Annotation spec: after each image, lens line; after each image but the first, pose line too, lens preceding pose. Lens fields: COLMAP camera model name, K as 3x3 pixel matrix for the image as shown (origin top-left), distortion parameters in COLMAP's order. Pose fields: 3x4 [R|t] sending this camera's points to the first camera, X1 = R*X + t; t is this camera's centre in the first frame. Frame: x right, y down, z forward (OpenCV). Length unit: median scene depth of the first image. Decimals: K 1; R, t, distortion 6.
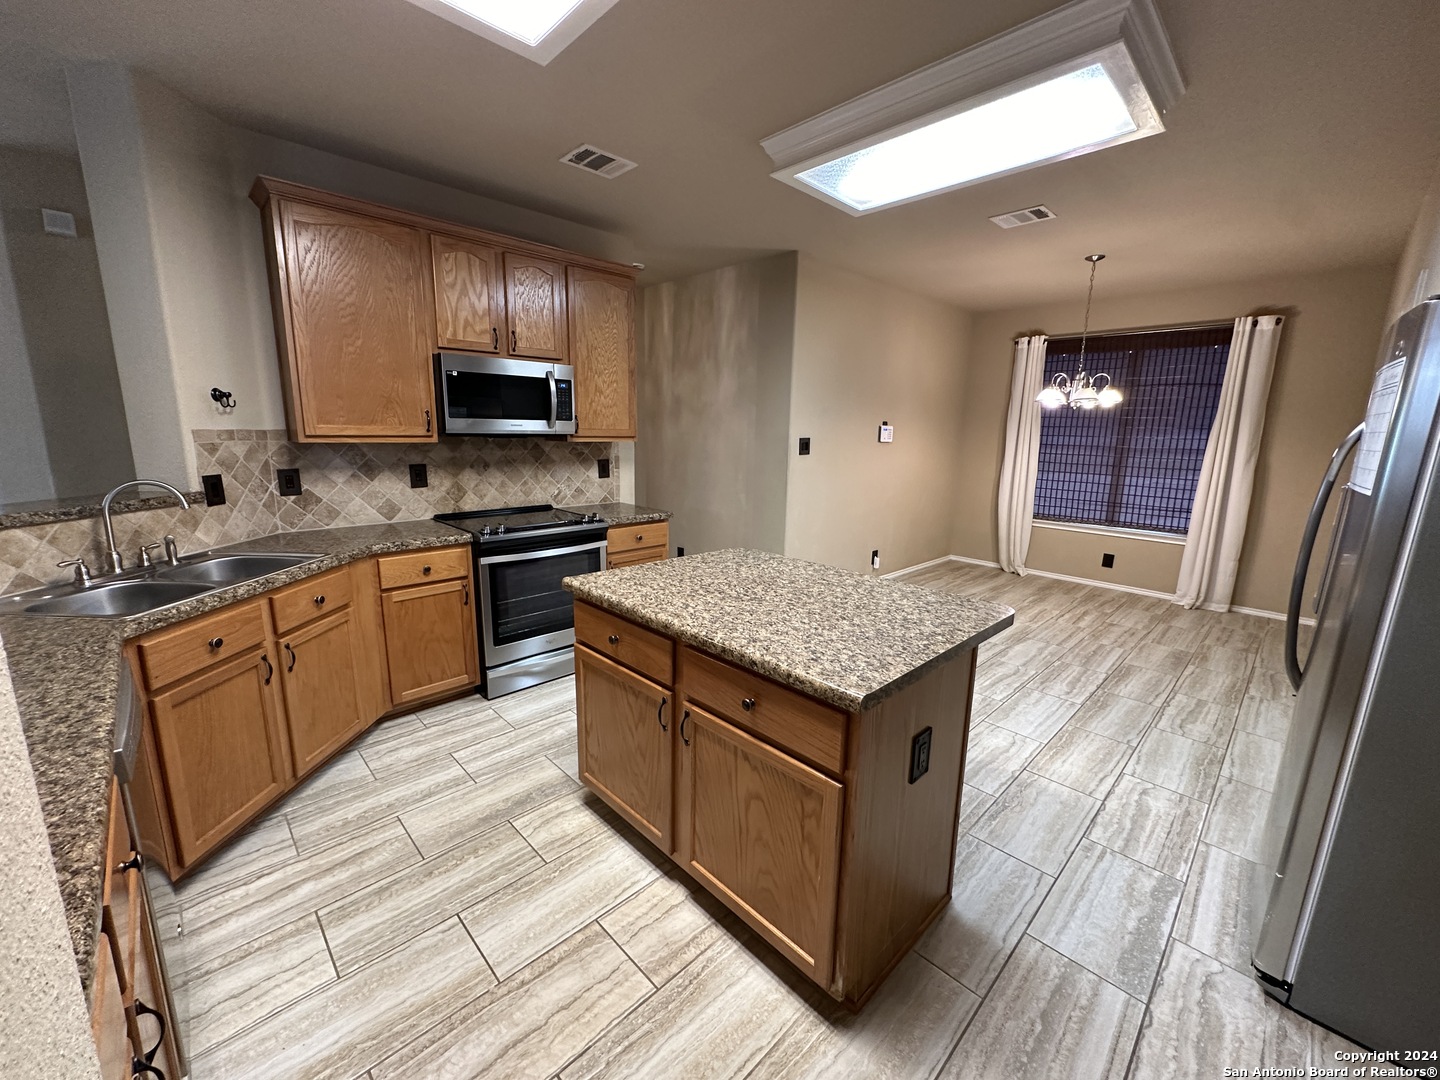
lens RADIAL K [[575.3, 0, 721.6], [0, 575.3, 537.0], [0, 0, 1]] dist [-0.003810, 0.000726]
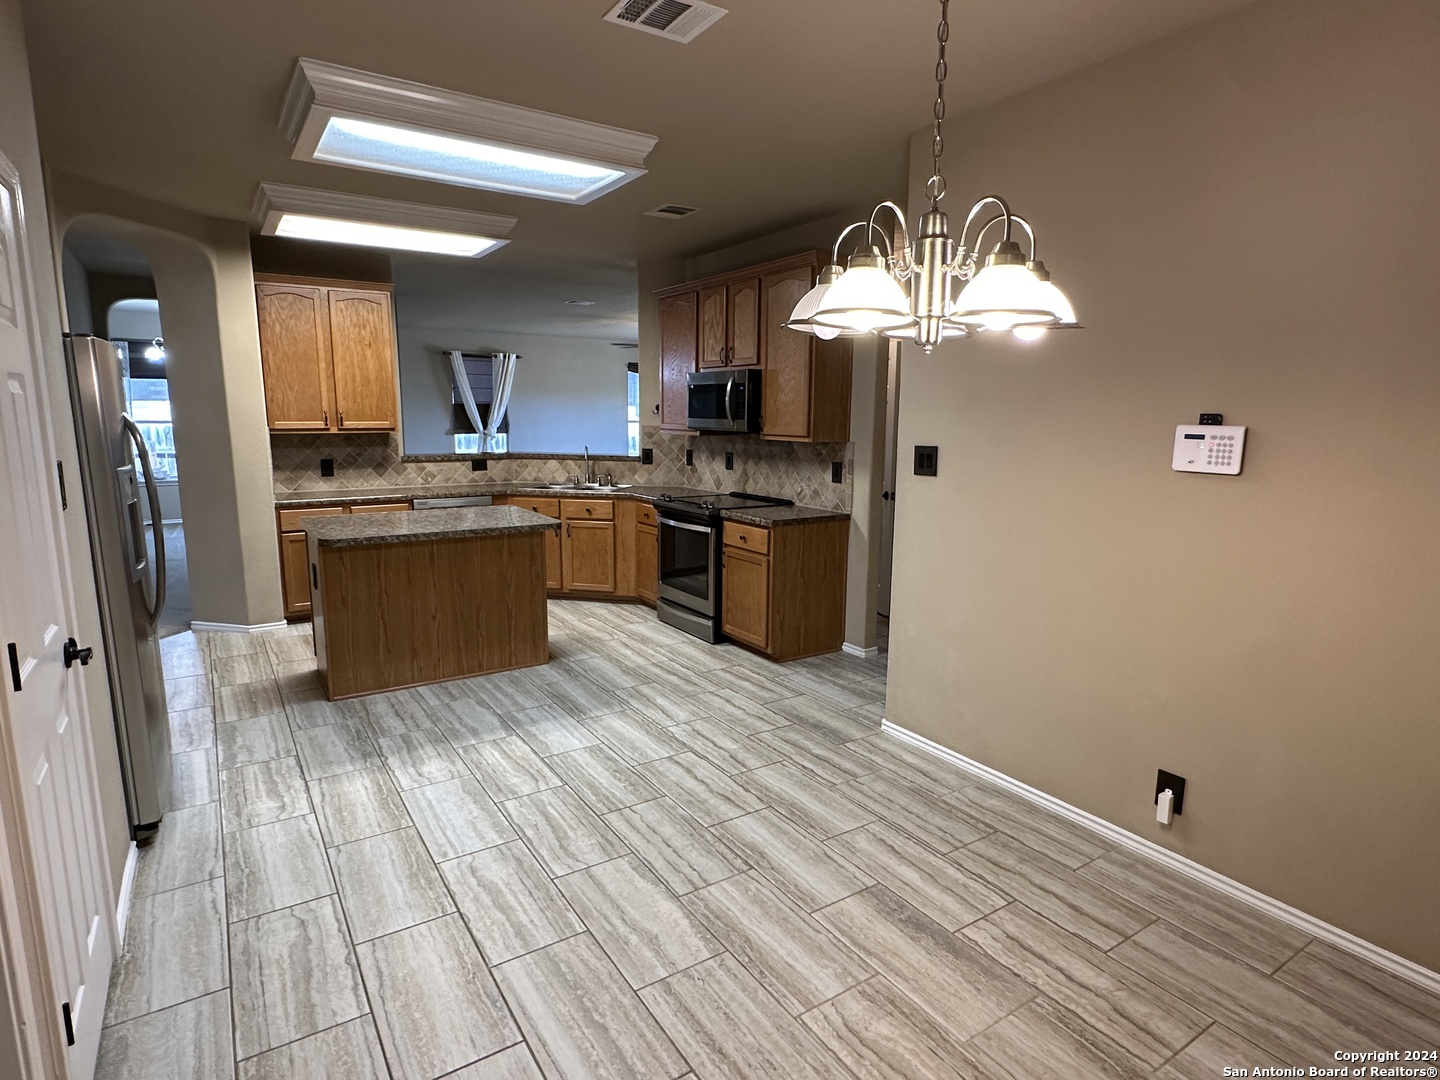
lens RADIAL K [[790.5, 0, 717.0], [0, 790.5, 547.8], [0, 0, 1]] dist [-0.001361, 0.000437]
pose [[-0.192613, 0.146150, -0.970330, 1.452147], [-0.195825, 0.963231, 0.183953, -0.273264], [0.961537, 0.225447, -0.156911, 1.452760]]
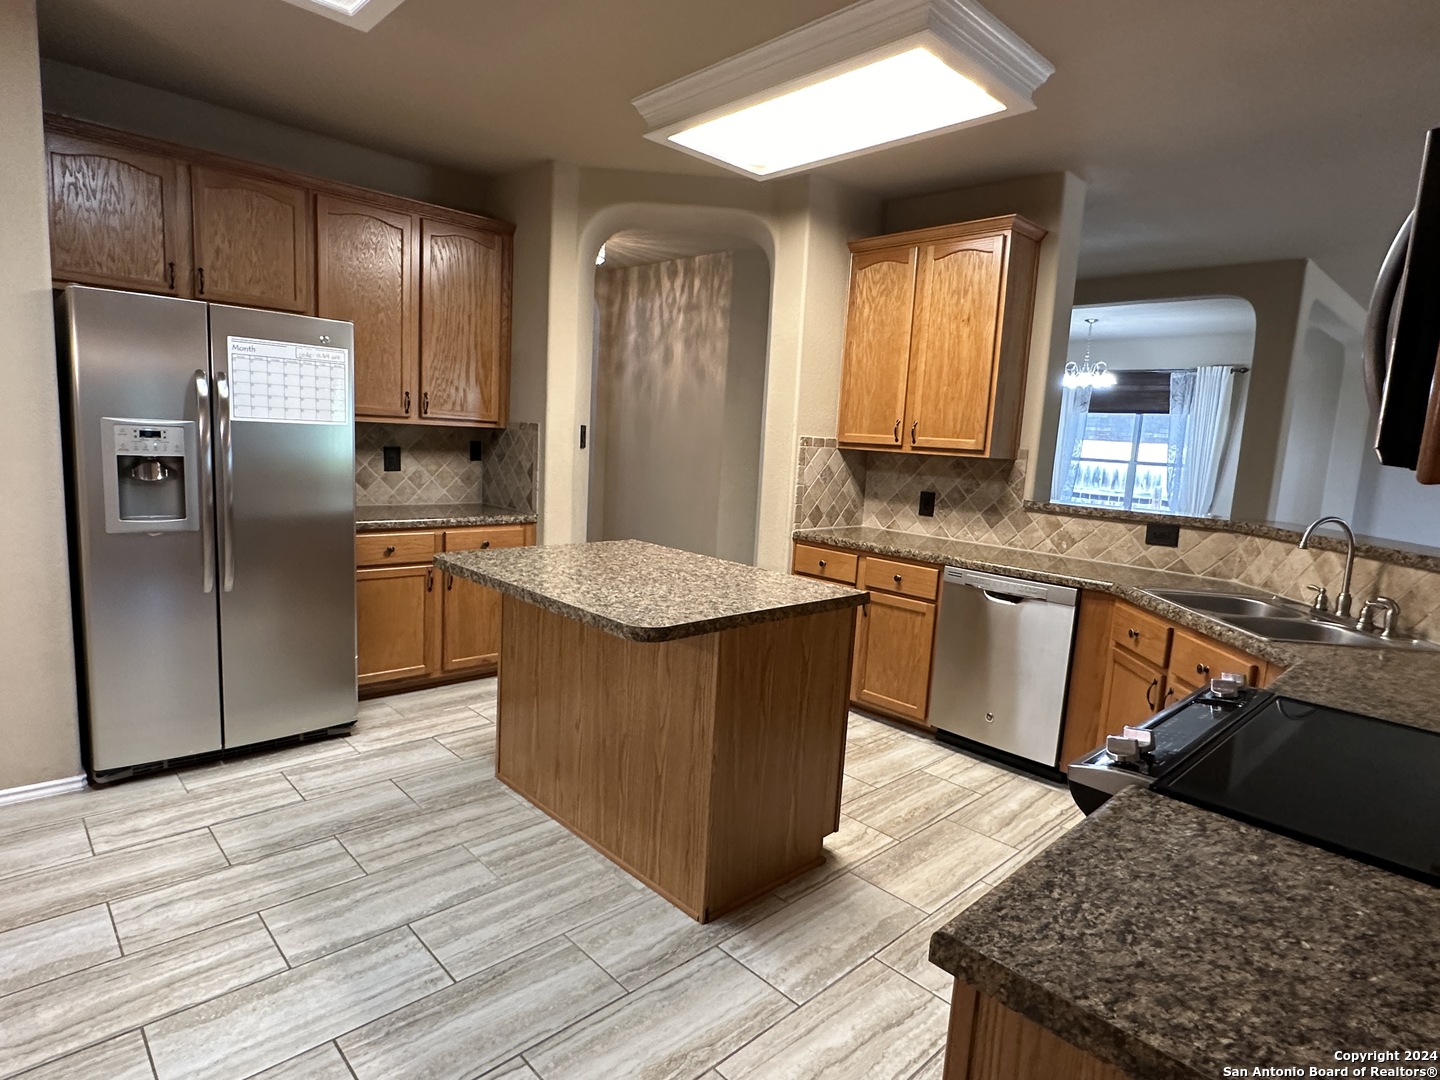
lens RADIAL K [[790.5, 0, 715.0], [0, 790.5, 541.2], [0, 0, 1]] dist [-0.001361, 0.000437]
pose [[-0.996924, -0.078203, 0.005246, -0.024816], [-0.072424, 0.944711, 0.319805, -0.268586], [-0.029965, 0.318441, -0.947469, 1.520606]]
